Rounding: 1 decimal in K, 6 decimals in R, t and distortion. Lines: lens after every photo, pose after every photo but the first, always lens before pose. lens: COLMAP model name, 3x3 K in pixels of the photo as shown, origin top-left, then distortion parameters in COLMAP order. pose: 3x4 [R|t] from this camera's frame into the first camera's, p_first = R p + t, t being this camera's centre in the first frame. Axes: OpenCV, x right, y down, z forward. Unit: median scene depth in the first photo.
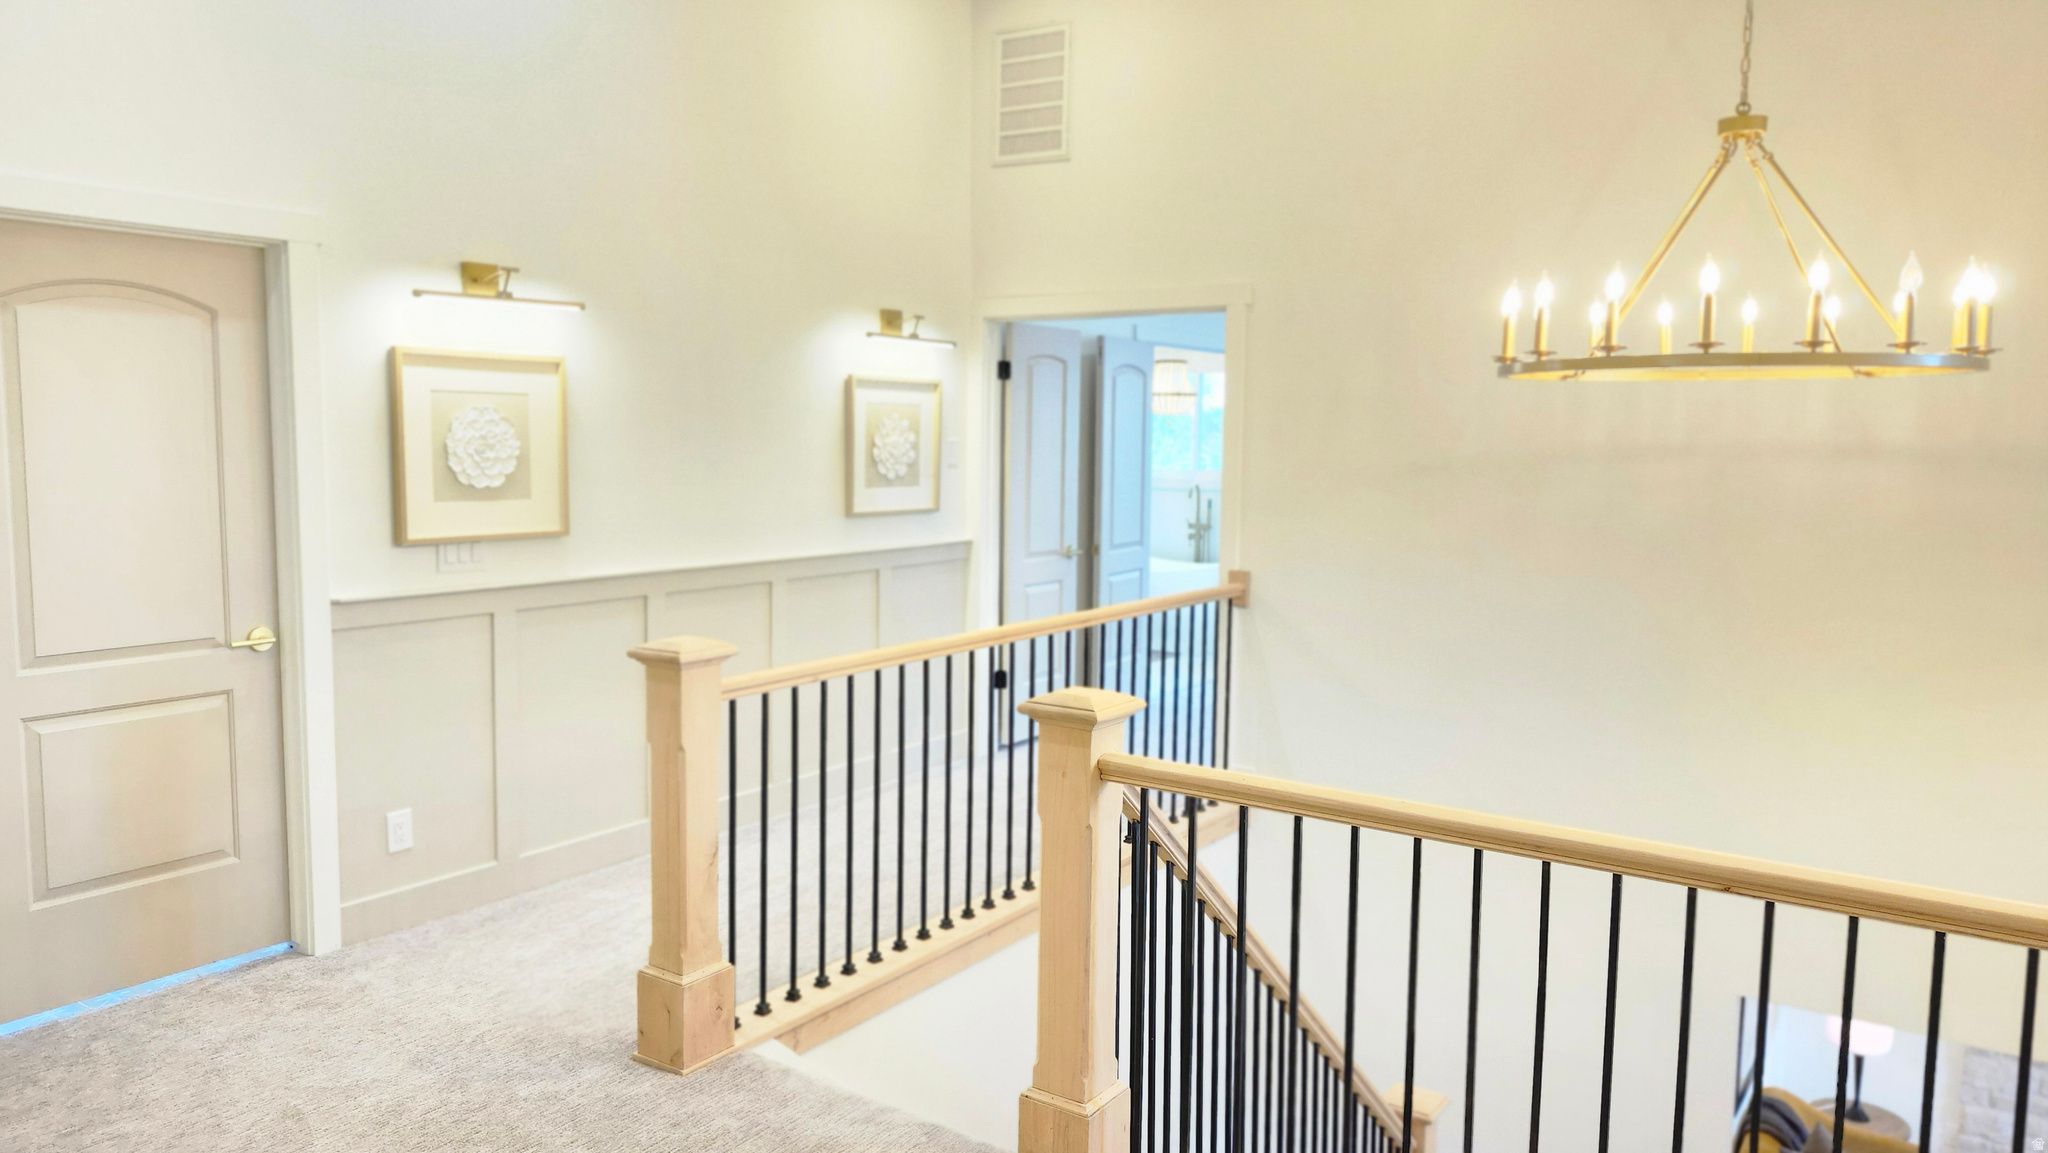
lens RADIAL K [[1381.5, 0, 1024.5], [0, 1381.5, 546.2], [0, 0, 1]] dist [0.083259, -0.088882]
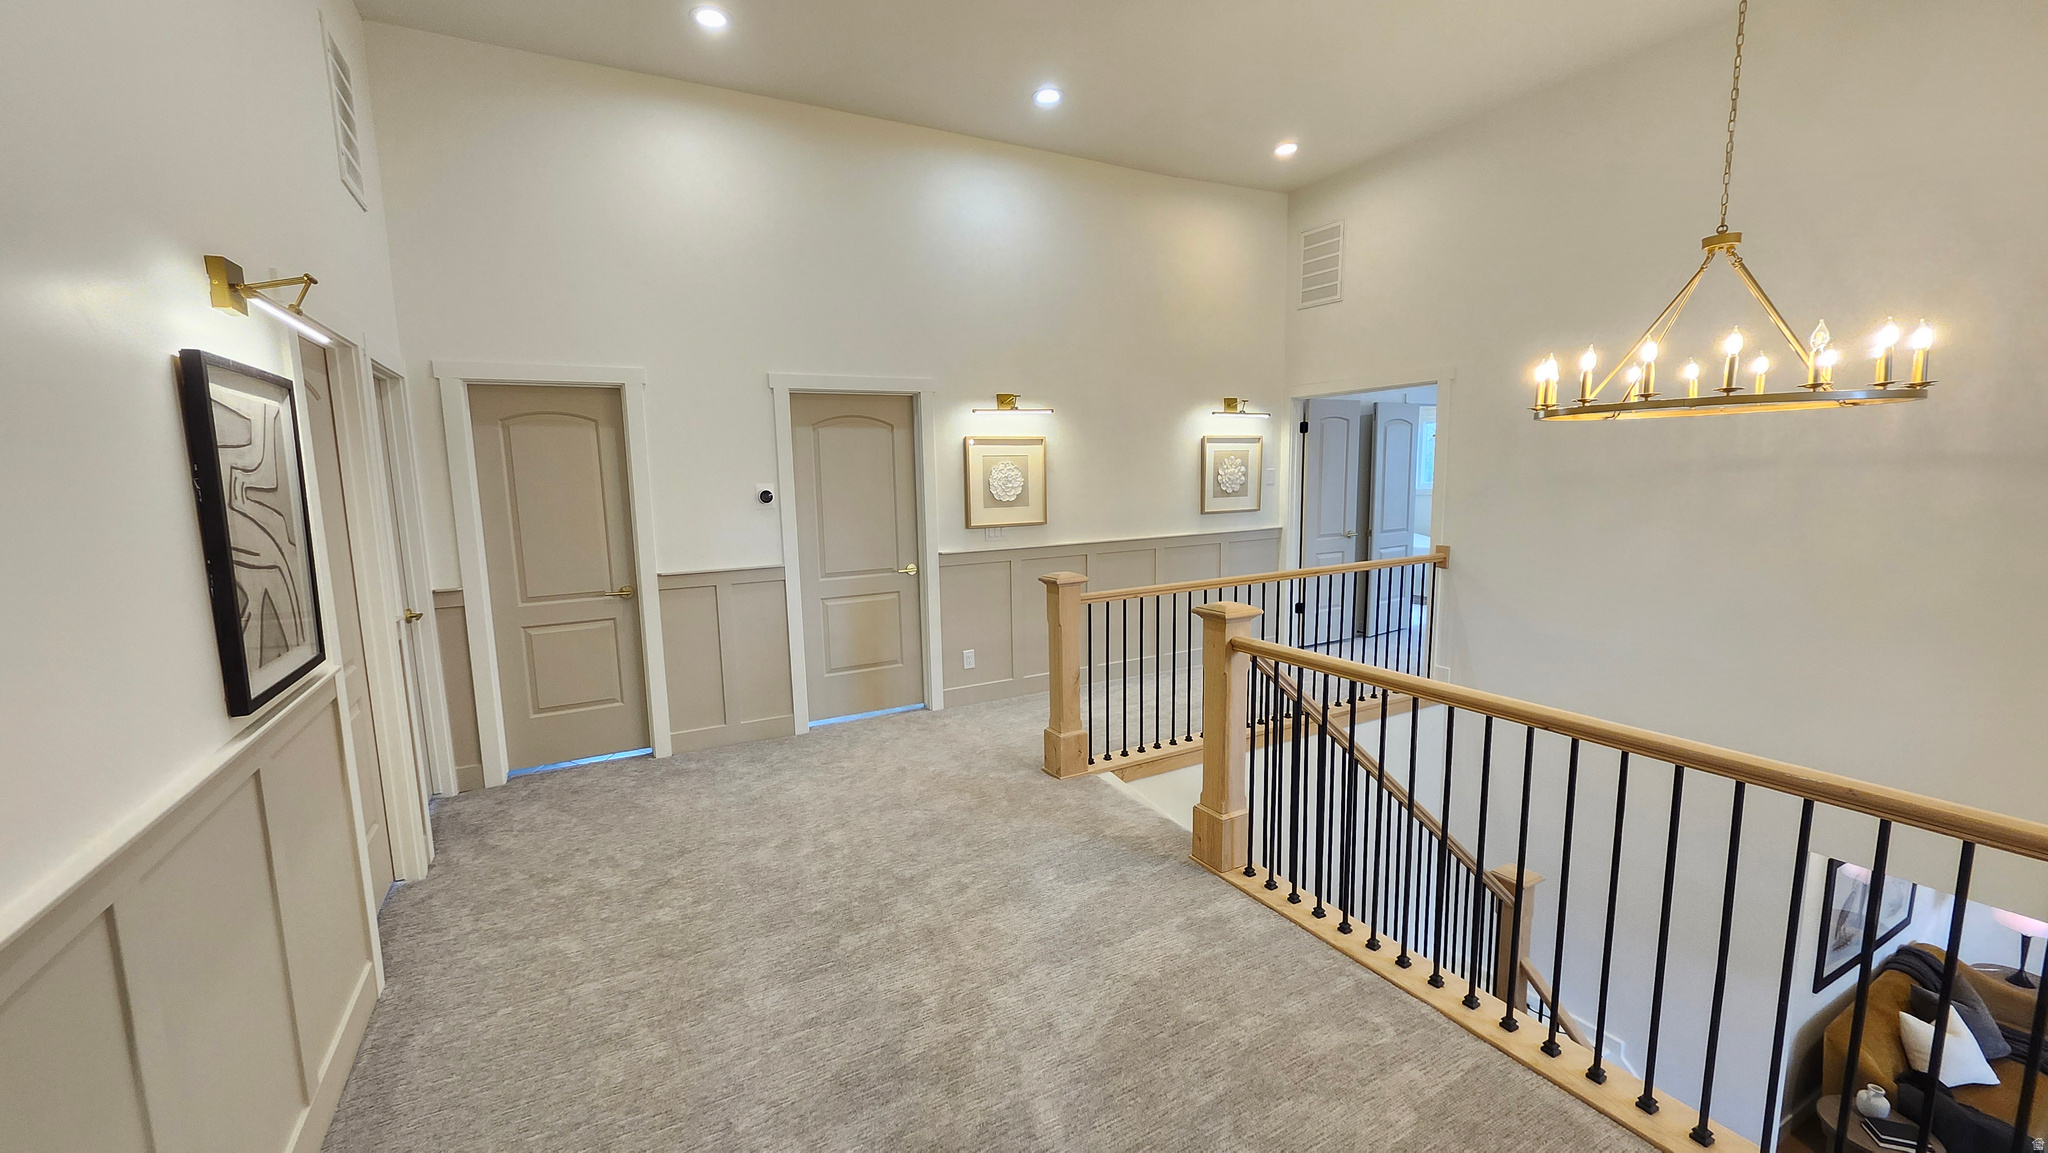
lens RADIAL K [[794.0, 0, 1020.1], [0, 794.0, 567.1], [0, 0, 1]] dist [0.002114, 0.000089]
pose [[0.893859, 0.022167, -0.447801, 0.191090], [-0.003251, 0.999071, 0.042966, 0.006404], [0.448337, -0.036950, 0.893100, -0.067837]]
